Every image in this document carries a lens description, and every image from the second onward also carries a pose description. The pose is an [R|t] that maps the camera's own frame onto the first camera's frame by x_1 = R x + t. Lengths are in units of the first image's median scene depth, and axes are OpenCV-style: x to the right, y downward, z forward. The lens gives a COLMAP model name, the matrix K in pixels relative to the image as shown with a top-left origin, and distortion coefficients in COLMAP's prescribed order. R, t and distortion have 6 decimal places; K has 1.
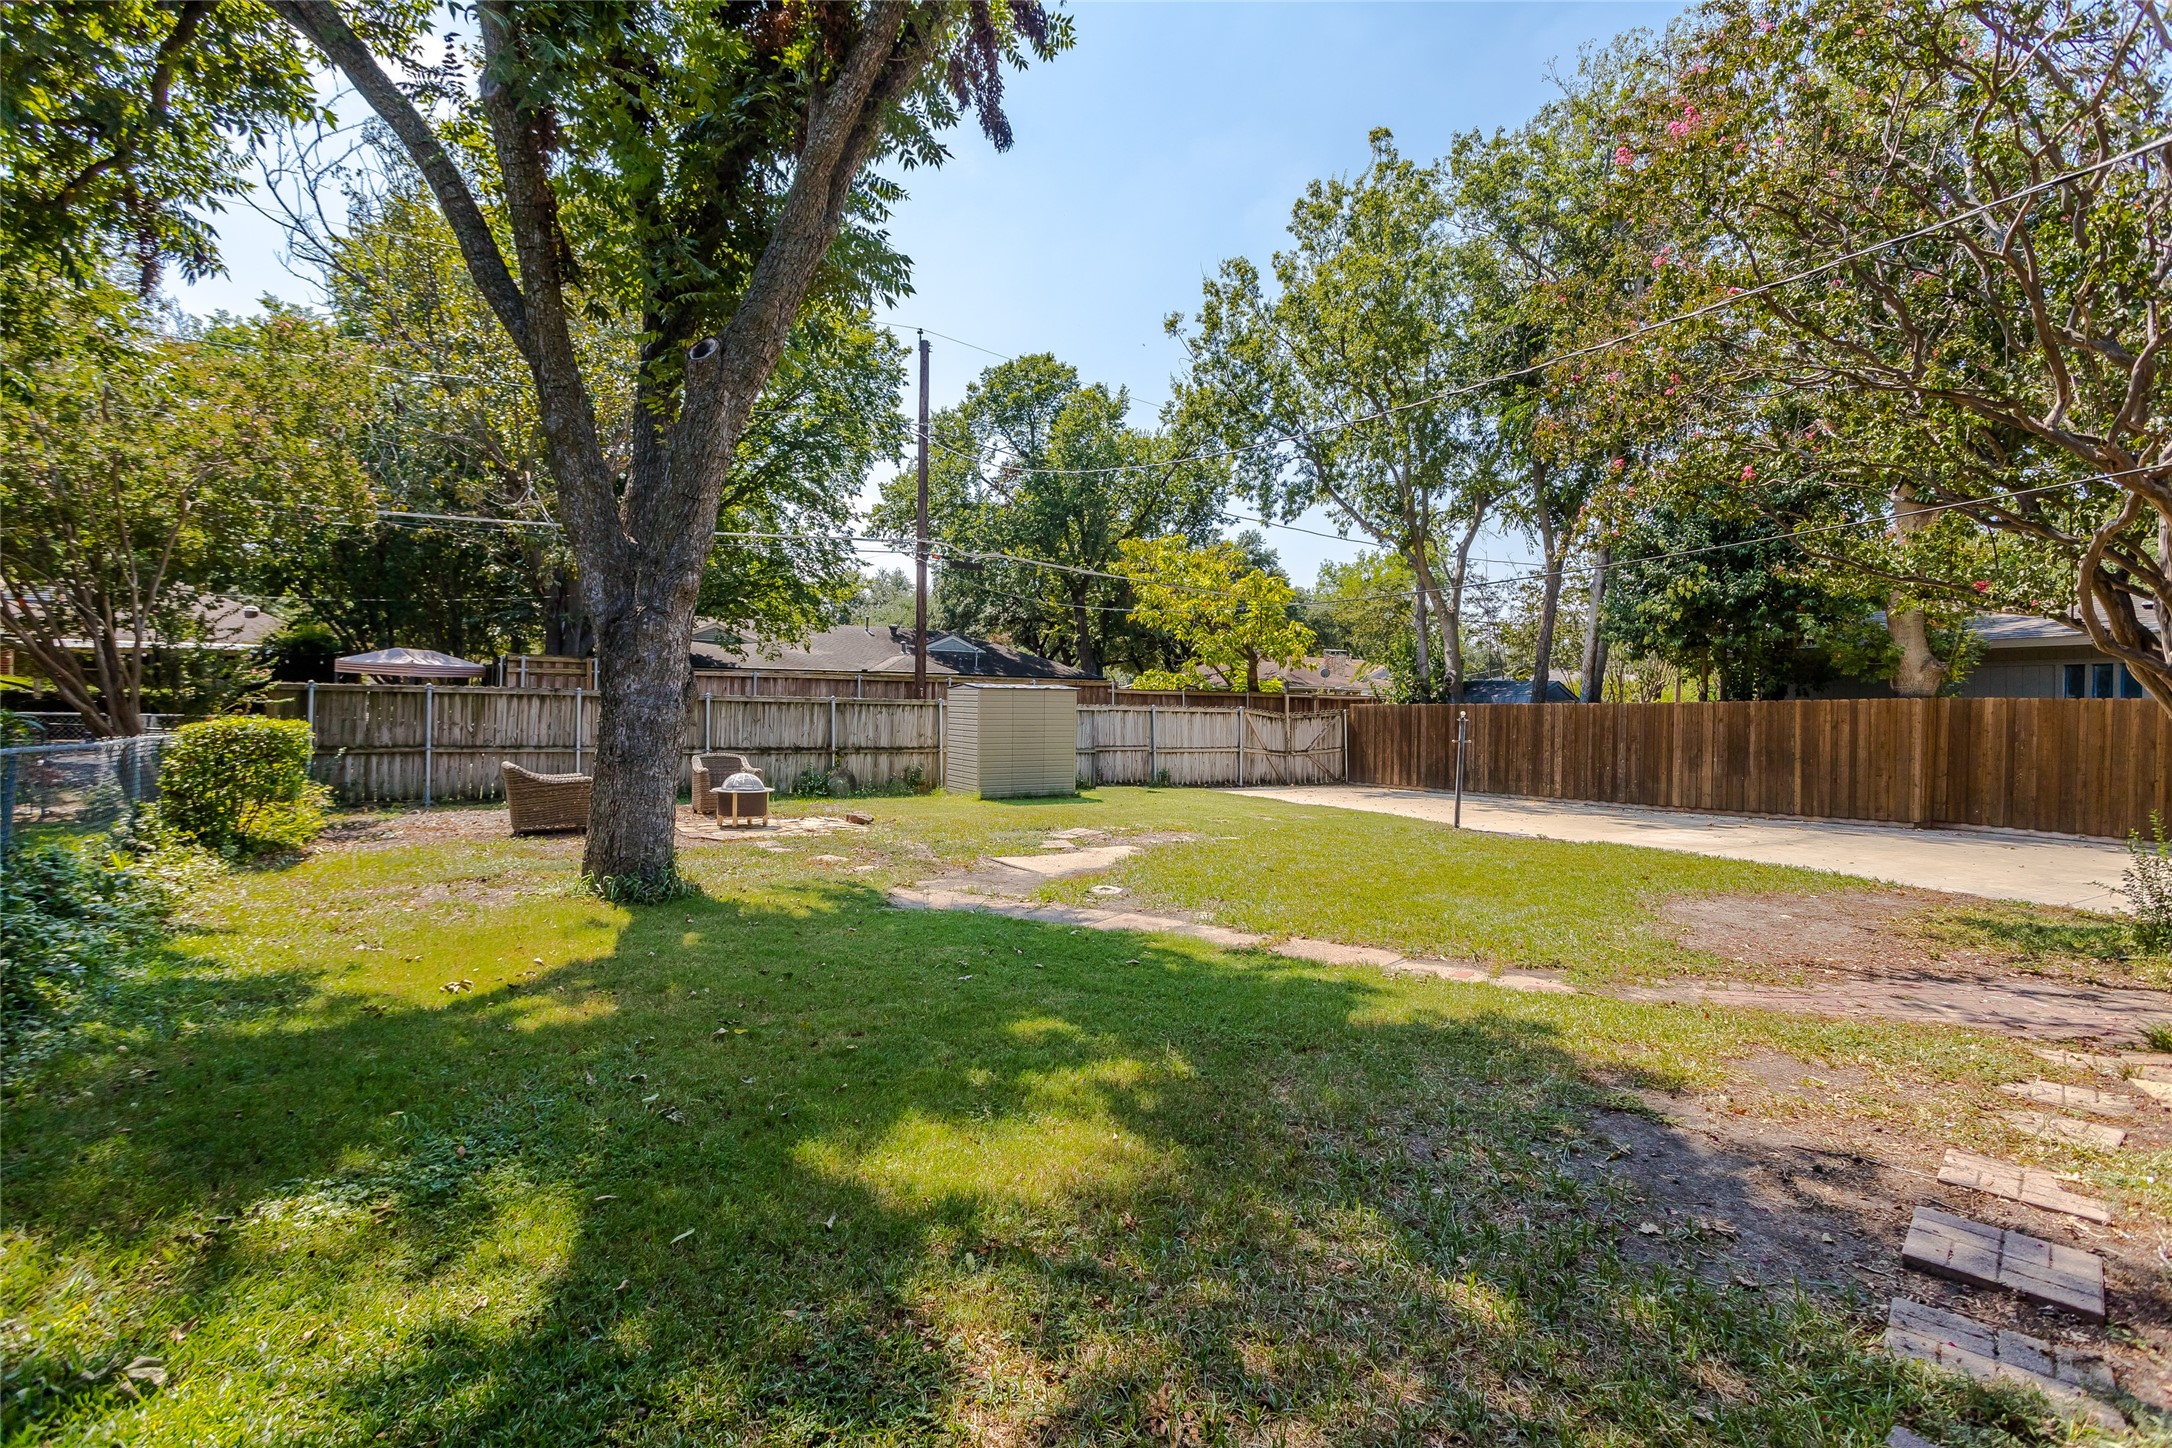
lens RADIAL K [[1039.9, 0, 1086.9], [0, 1039.9, 726.6], [0, 0, 1]] dist [-0.002496, 0.000078]
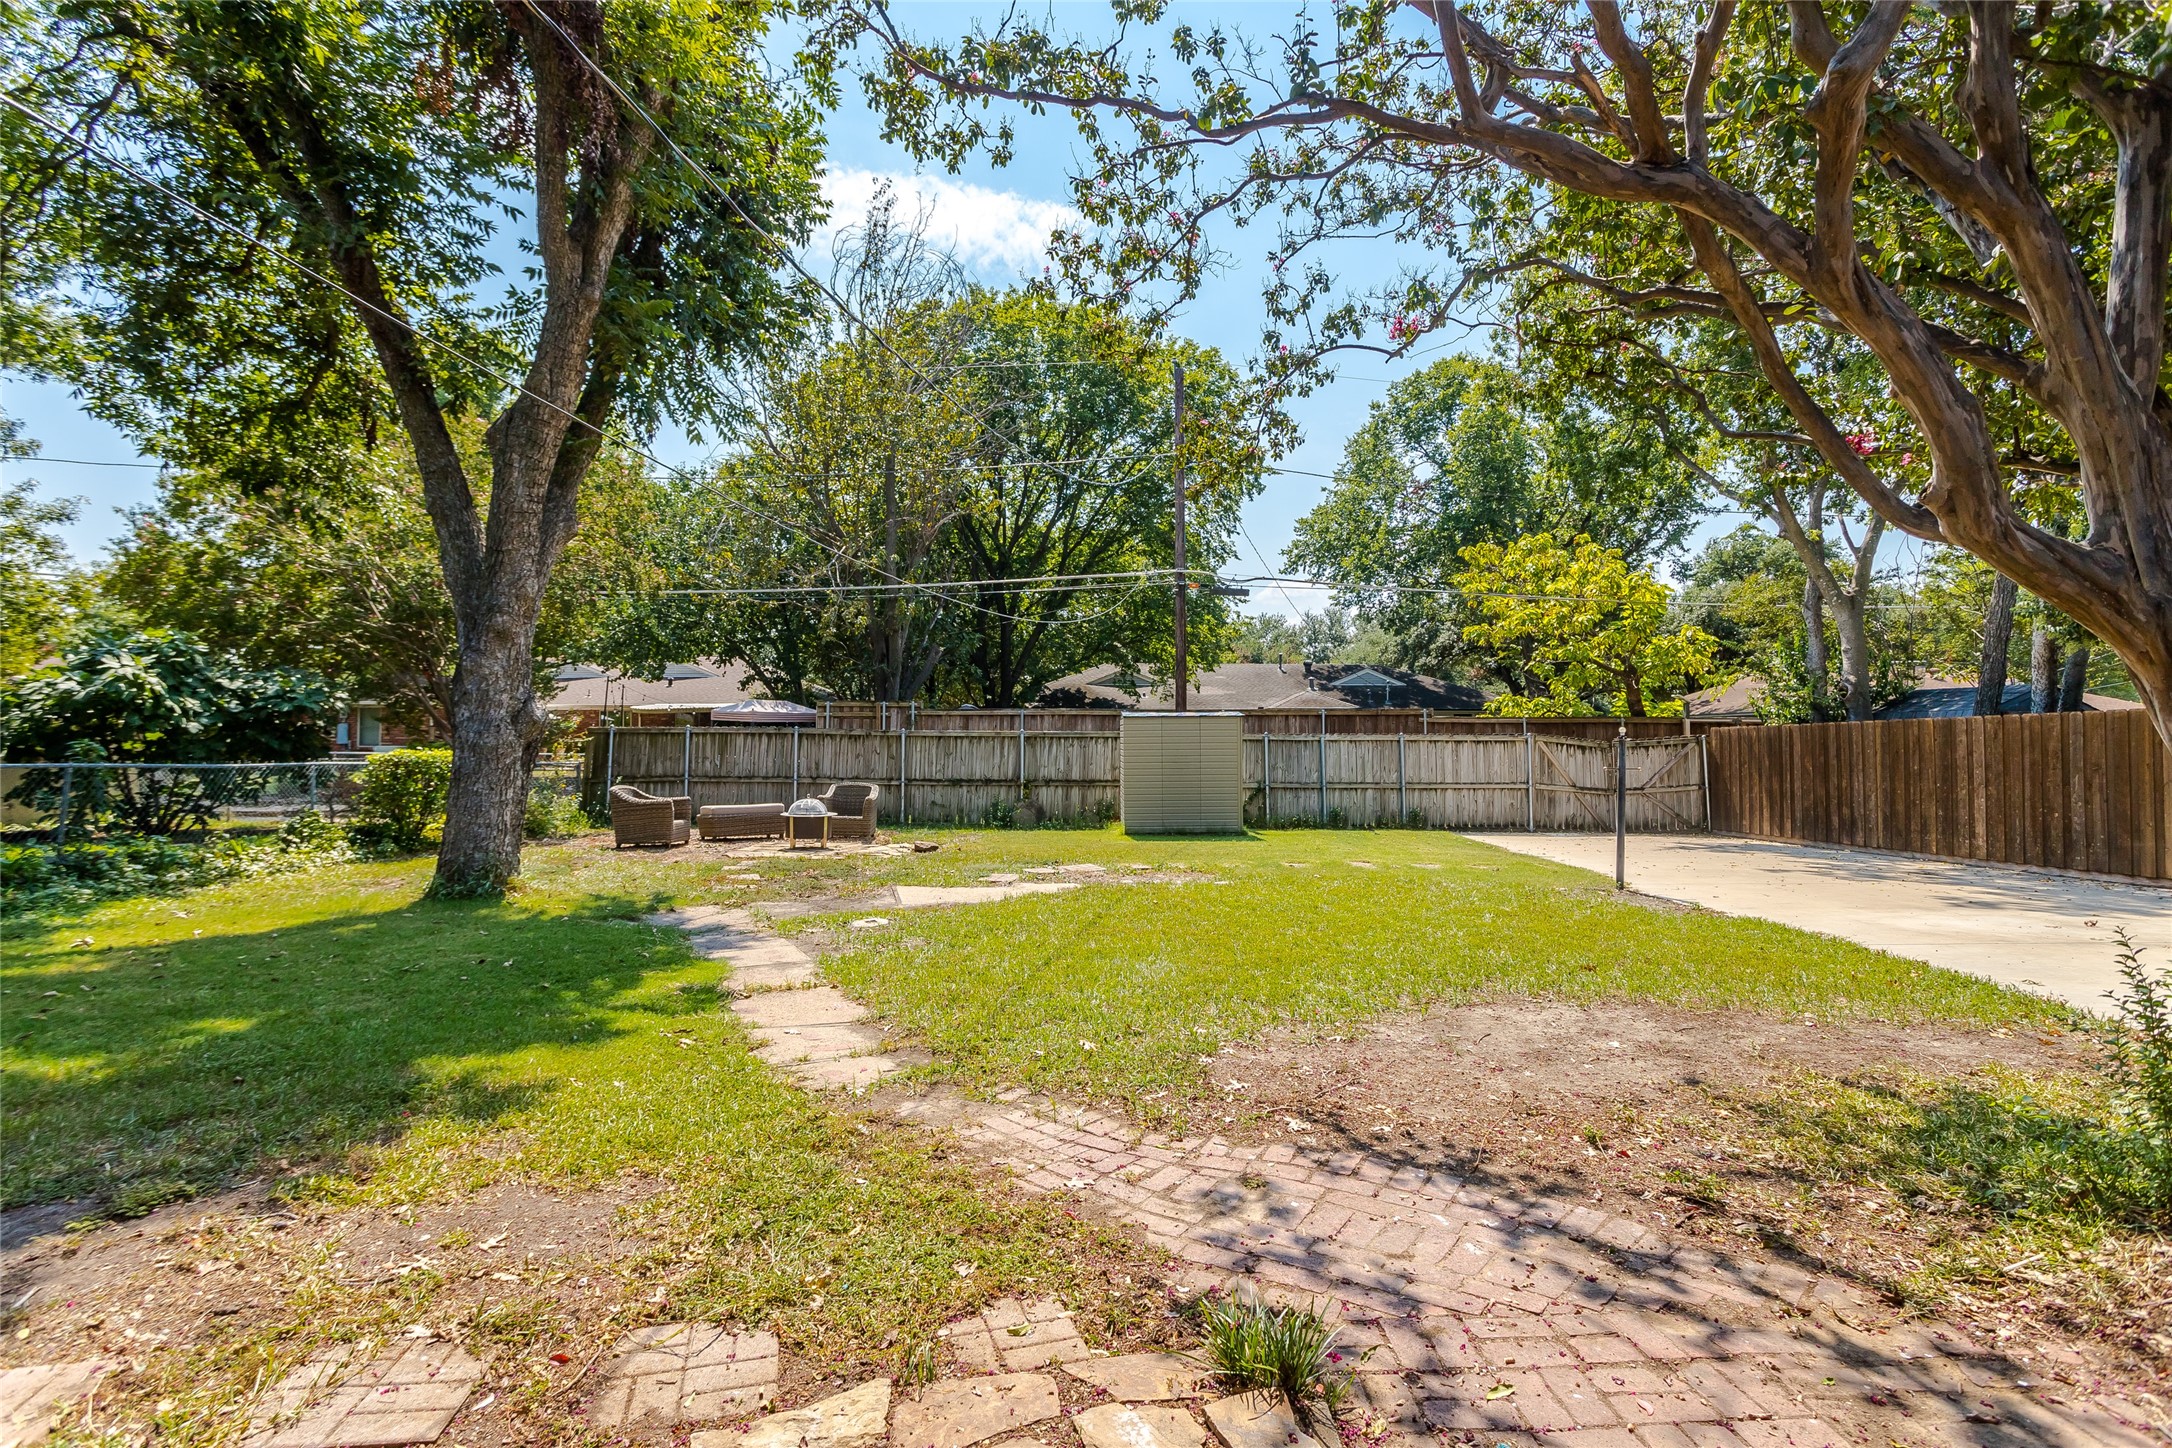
lens RADIAL K [[1039.9, 0, 1086.4], [0, 1039.9, 725.7], [0, 0, 1]] dist [-0.002496, 0.000078]
pose [[0.861164, -0.024580, -0.507732, 0.297193], [0.002843, 0.999047, -0.043545, 0.010636], [0.508319, 0.036056, 0.860414, 0.138074]]
